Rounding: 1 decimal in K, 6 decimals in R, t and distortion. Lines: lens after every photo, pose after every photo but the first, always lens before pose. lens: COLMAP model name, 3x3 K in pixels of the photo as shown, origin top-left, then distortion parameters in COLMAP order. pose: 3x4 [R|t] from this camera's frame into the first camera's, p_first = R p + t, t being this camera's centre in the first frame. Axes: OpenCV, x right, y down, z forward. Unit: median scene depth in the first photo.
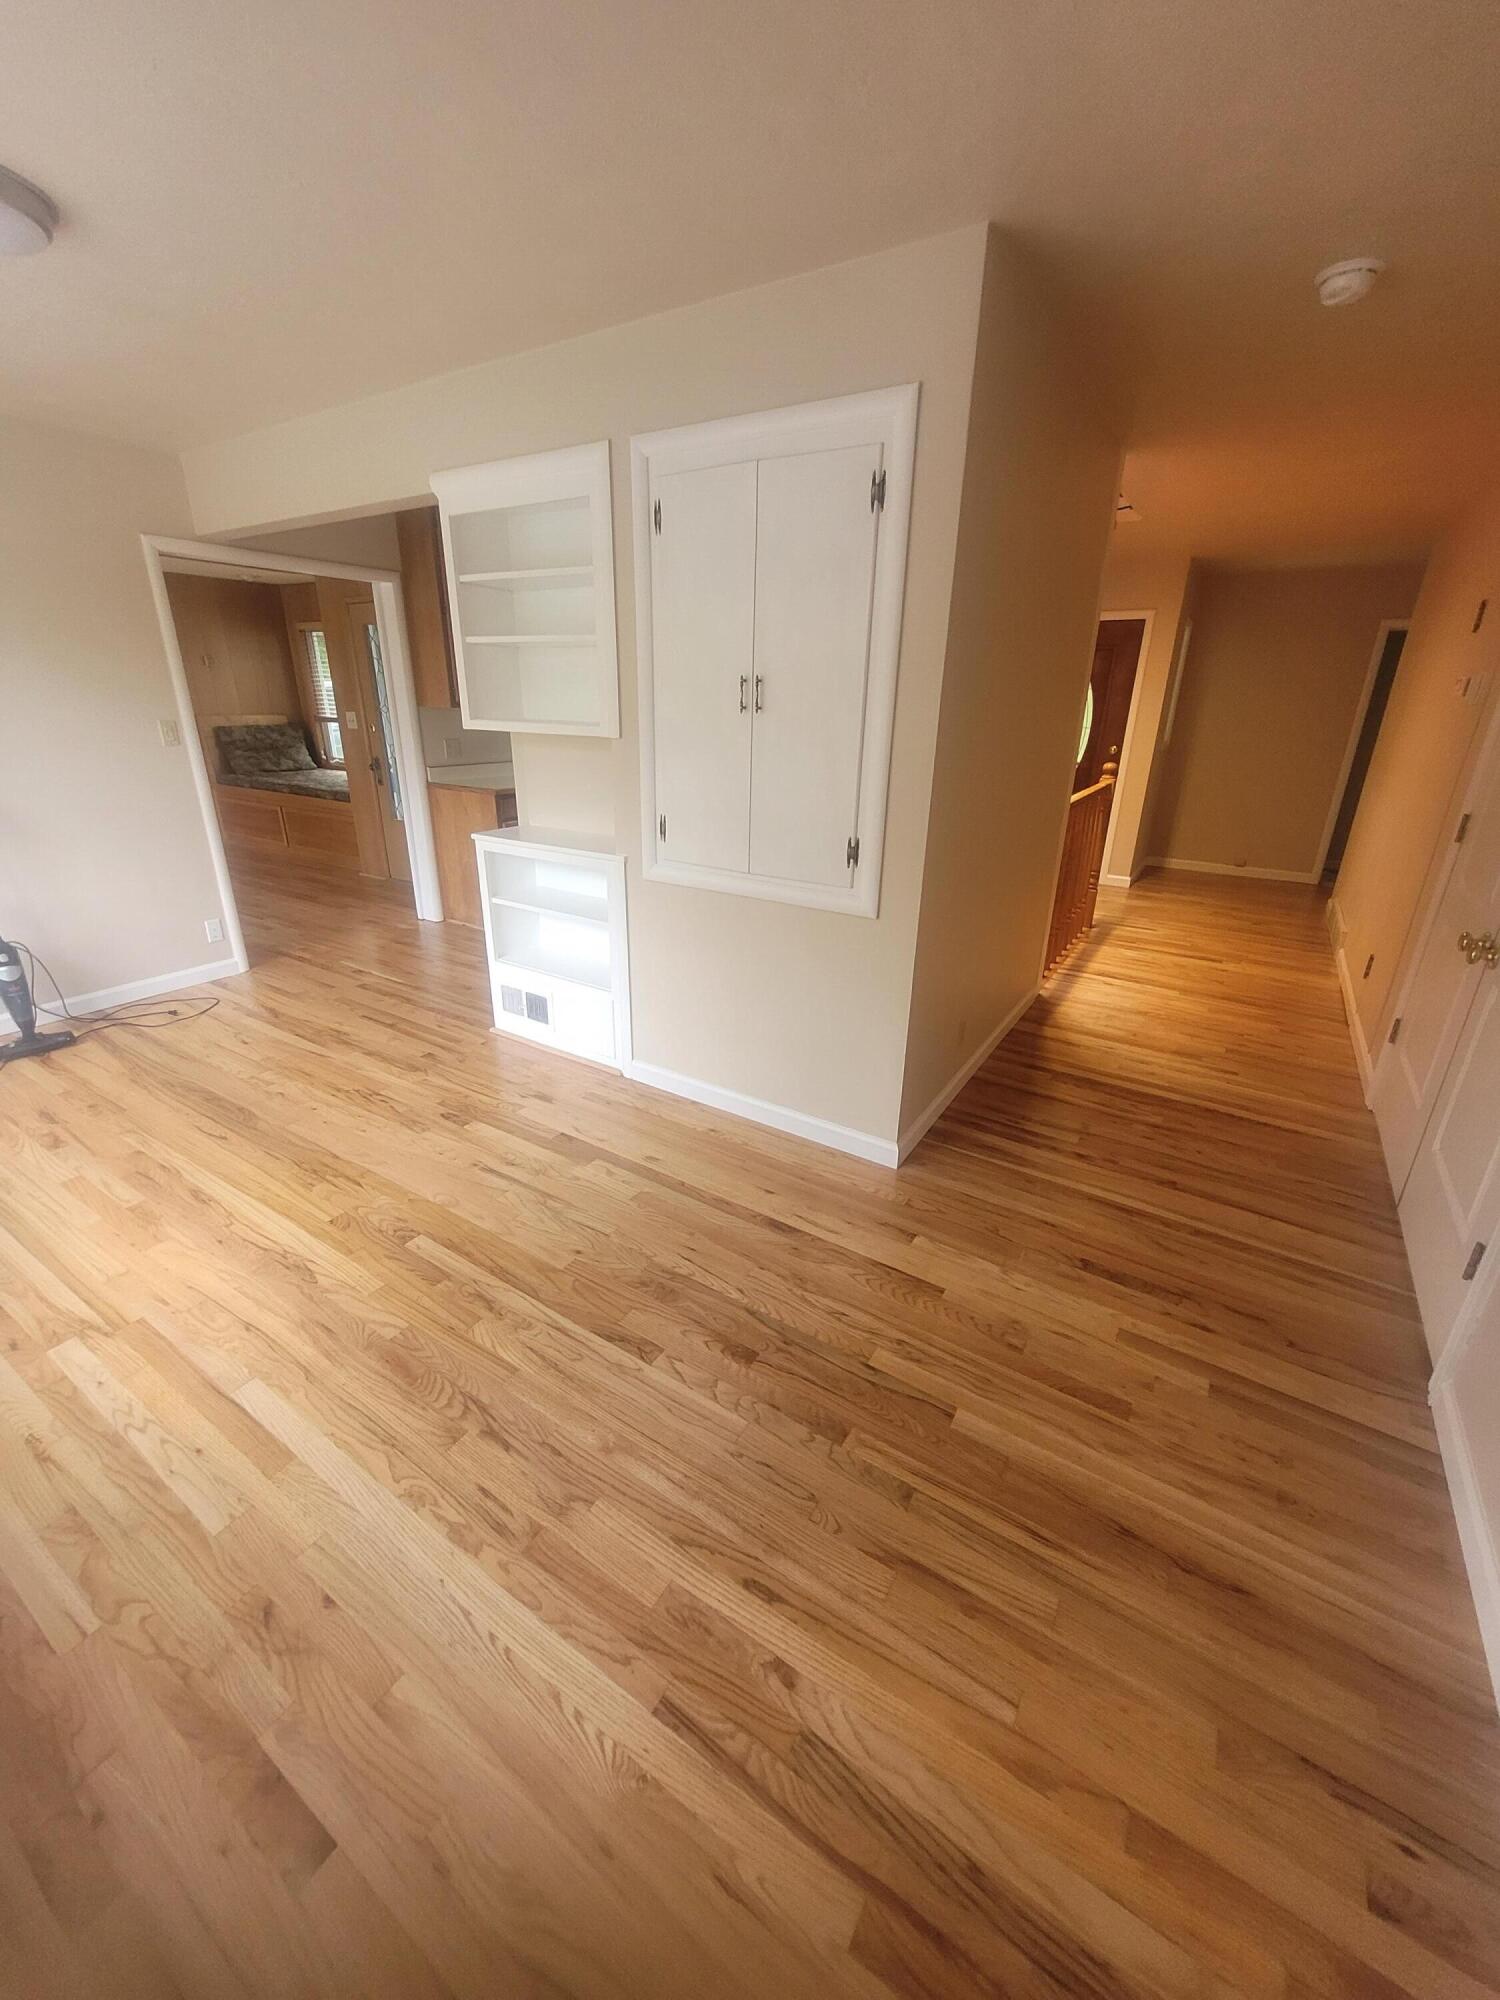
lens RADIAL K [[792.1, 0, 752.0], [0, 792.1, 996.7], [0, 0, 1]] dist [0.006333, -0.001192]
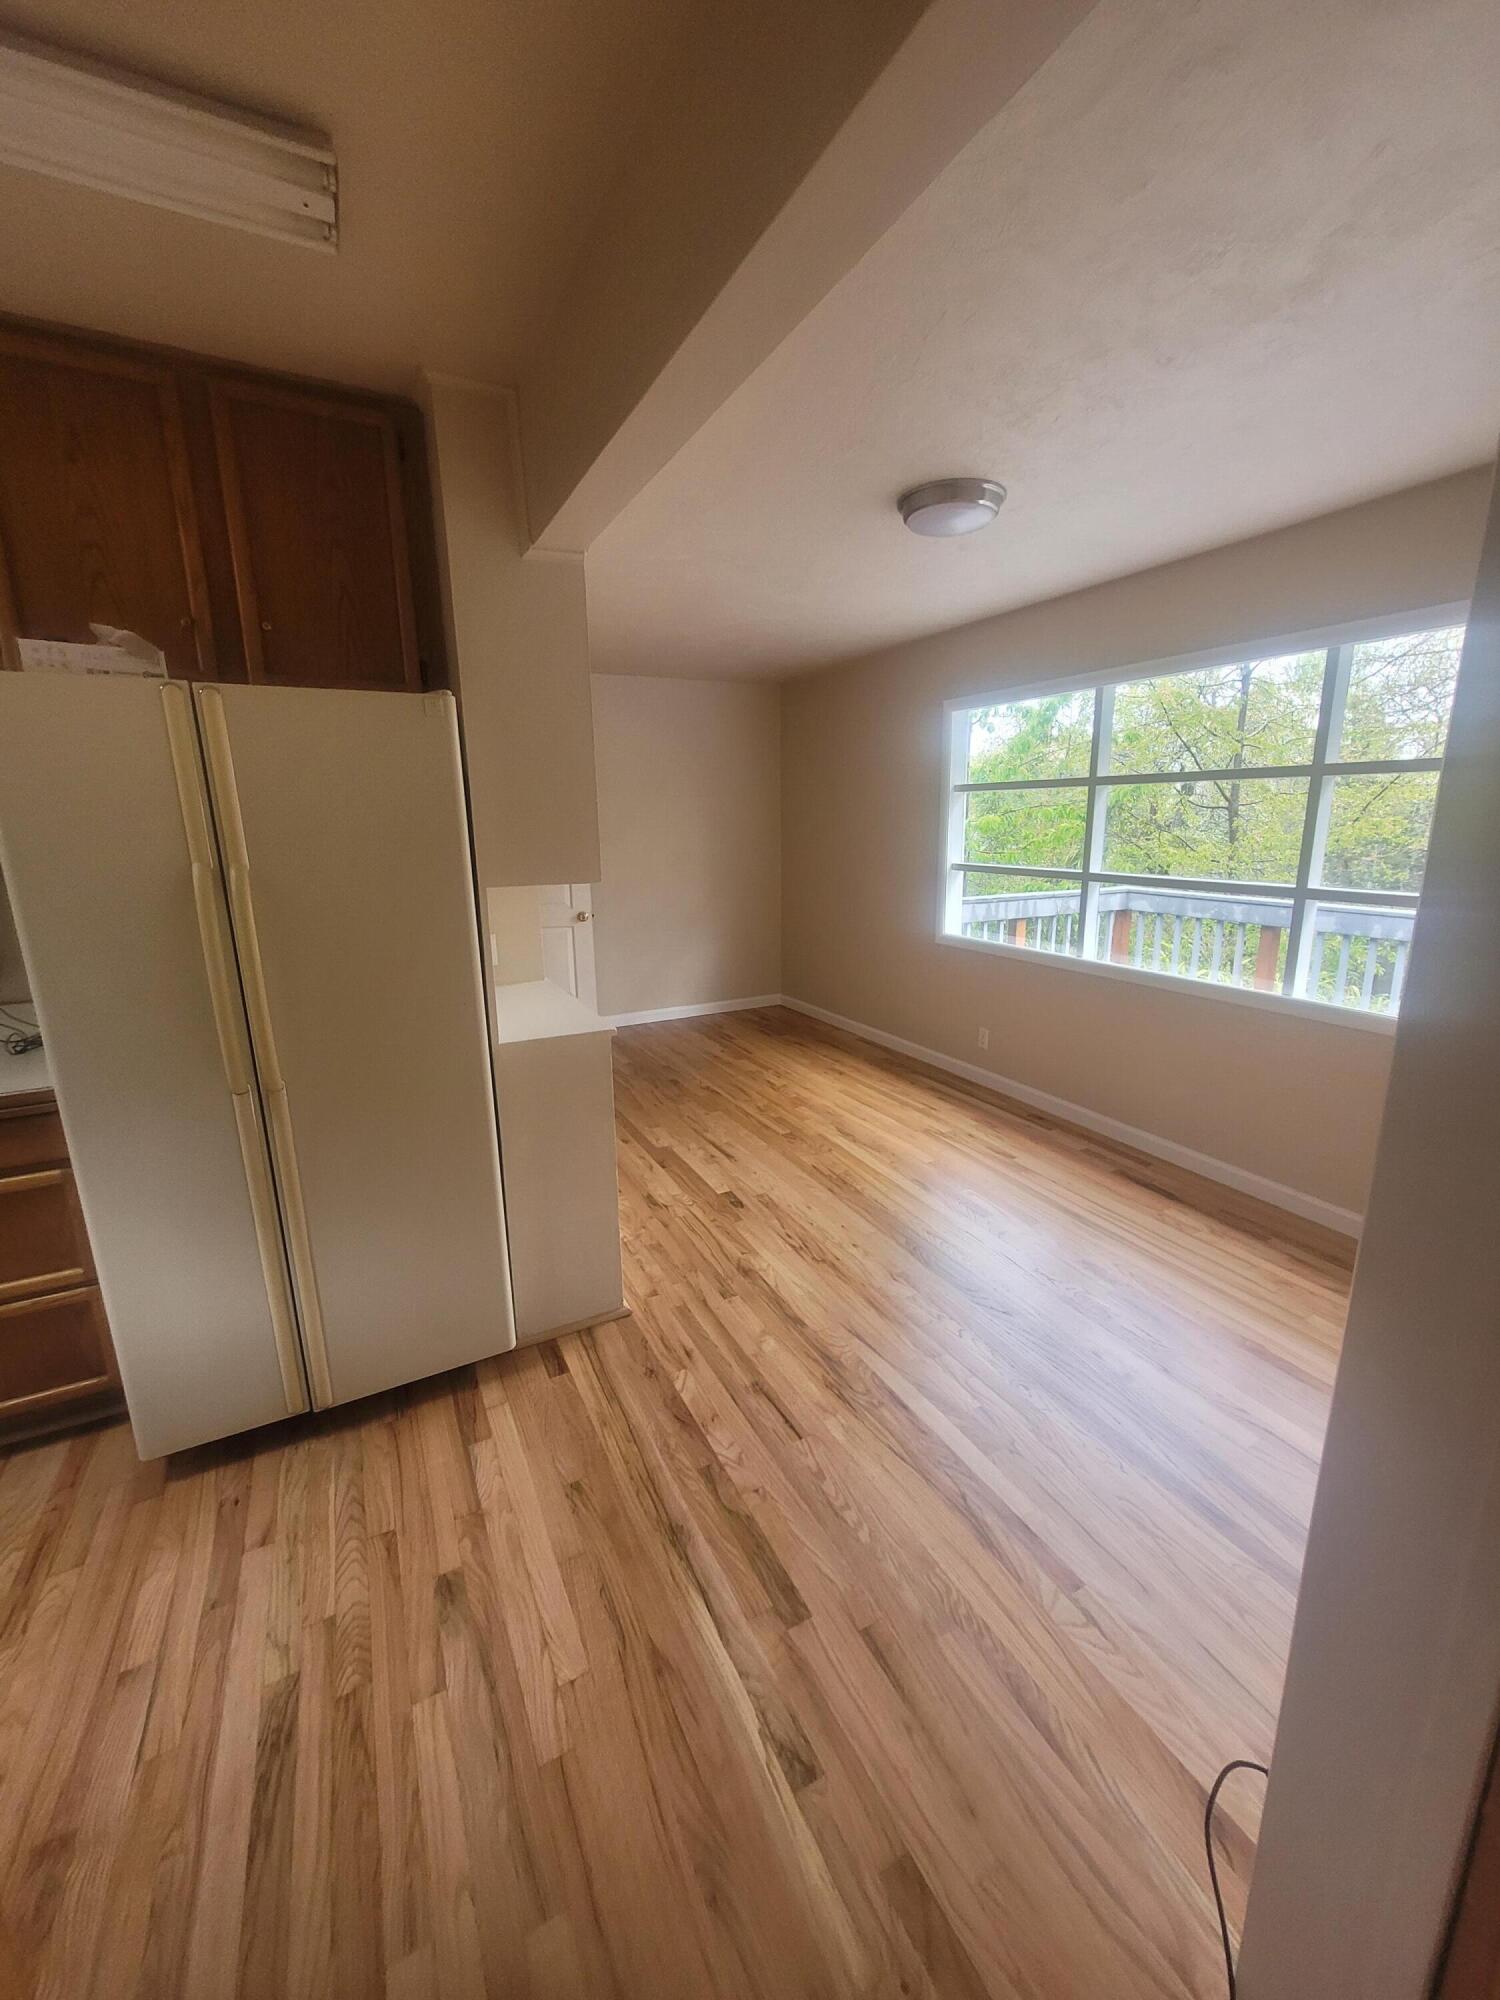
lens RADIAL K [[792.1, 0, 744.2], [0, 792.1, 999.1], [0, 0, 1]] dist [0.006333, -0.001192]
pose [[-0.862476, -0.117230, 0.492333, -1.218716], [0.181089, 0.836912, 0.516512, -0.872216], [-0.472590, 0.534636, -0.700588, 2.198534]]
